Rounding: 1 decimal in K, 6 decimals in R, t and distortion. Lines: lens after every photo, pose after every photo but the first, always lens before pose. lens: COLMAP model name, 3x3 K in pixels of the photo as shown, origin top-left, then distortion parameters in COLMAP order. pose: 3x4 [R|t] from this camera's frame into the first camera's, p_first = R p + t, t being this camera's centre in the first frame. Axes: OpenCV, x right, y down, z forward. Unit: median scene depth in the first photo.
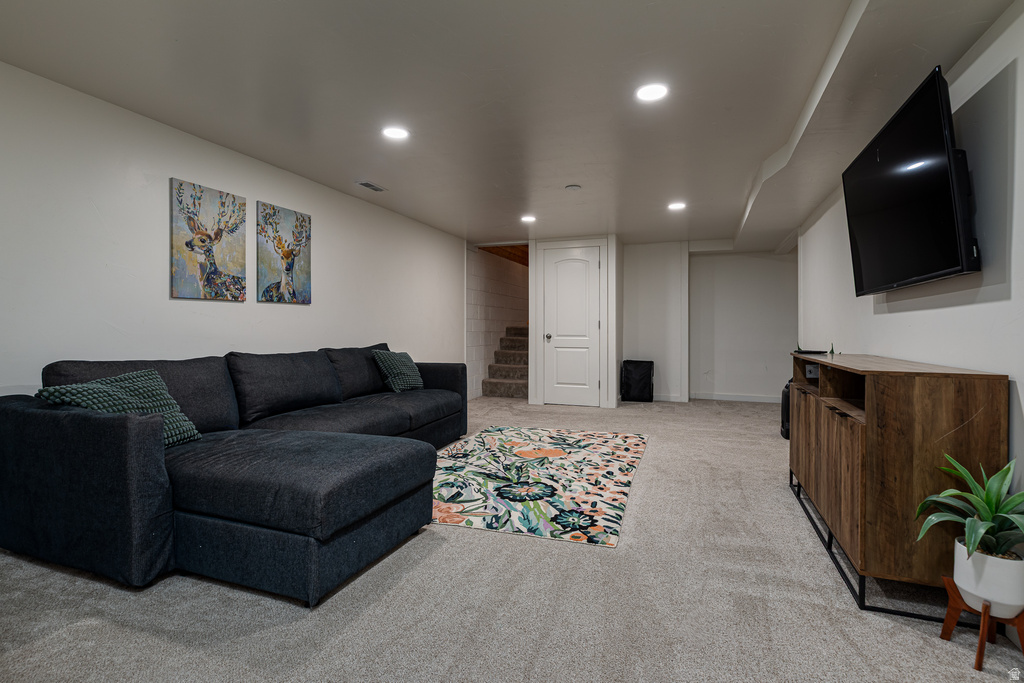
lens RADIAL K [[492.1, 0, 509.8], [0, 492.1, 330.6], [0, 0, 1]] dist [-0.006099, -0.000109]
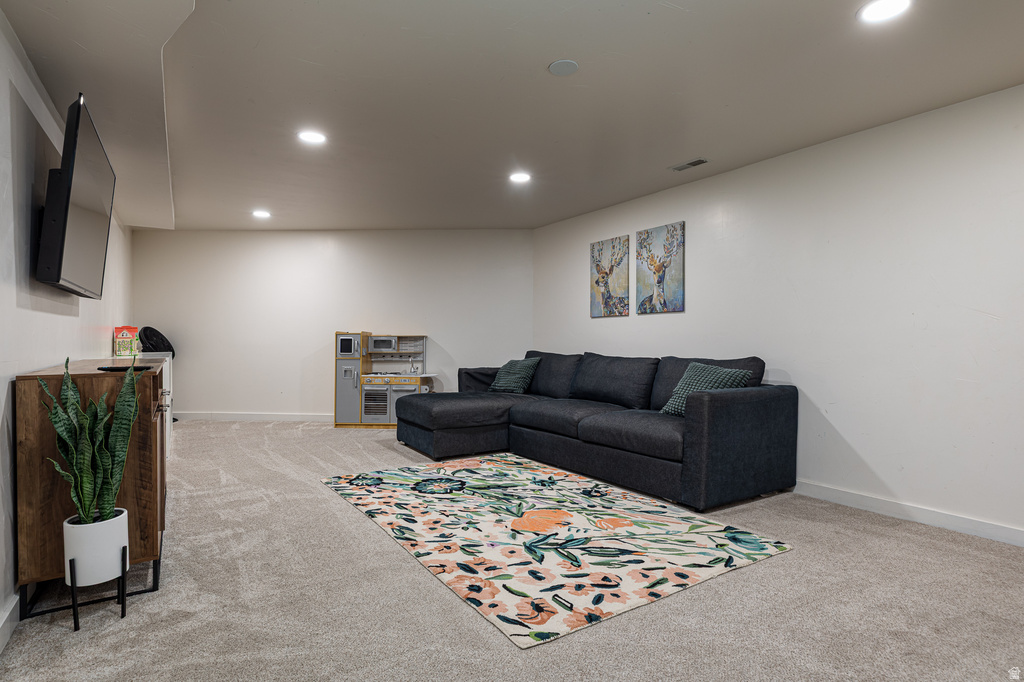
lens RADIAL K [[539.2, 0, 510.4], [0, 539.2, 343.0], [0, 0, 1]] dist [-0.002005, -0.000234]
pose [[-0.604072, 0.004341, -0.796918, 0.813429], [-0.006484, 0.999925, 0.010362, 0.000271], [0.796903, 0.011427, -0.603999, 1.697818]]
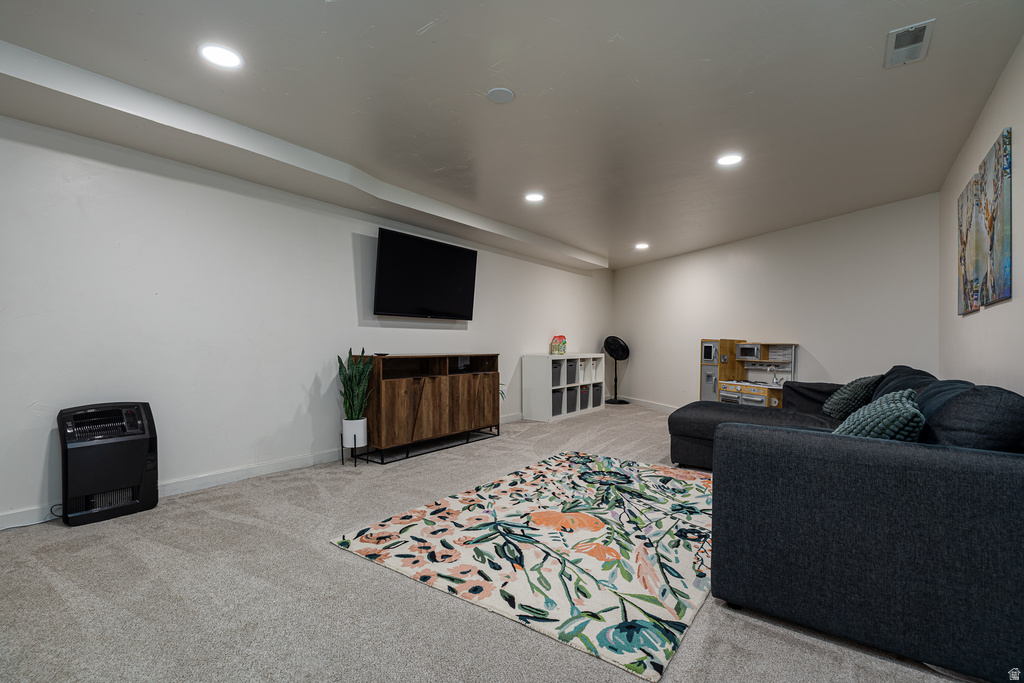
lens RADIAL K [[472.5, 0, 507.0], [0, 472.5, 345.3], [0, 0, 1]] dist [-0.006036, -0.000088]
pose [[-0.964165, -0.019787, 0.264563, -0.031959], [-0.017274, 0.999781, 0.011820, -0.001548], [-0.264739, 0.006826, -0.964296, 1.994971]]
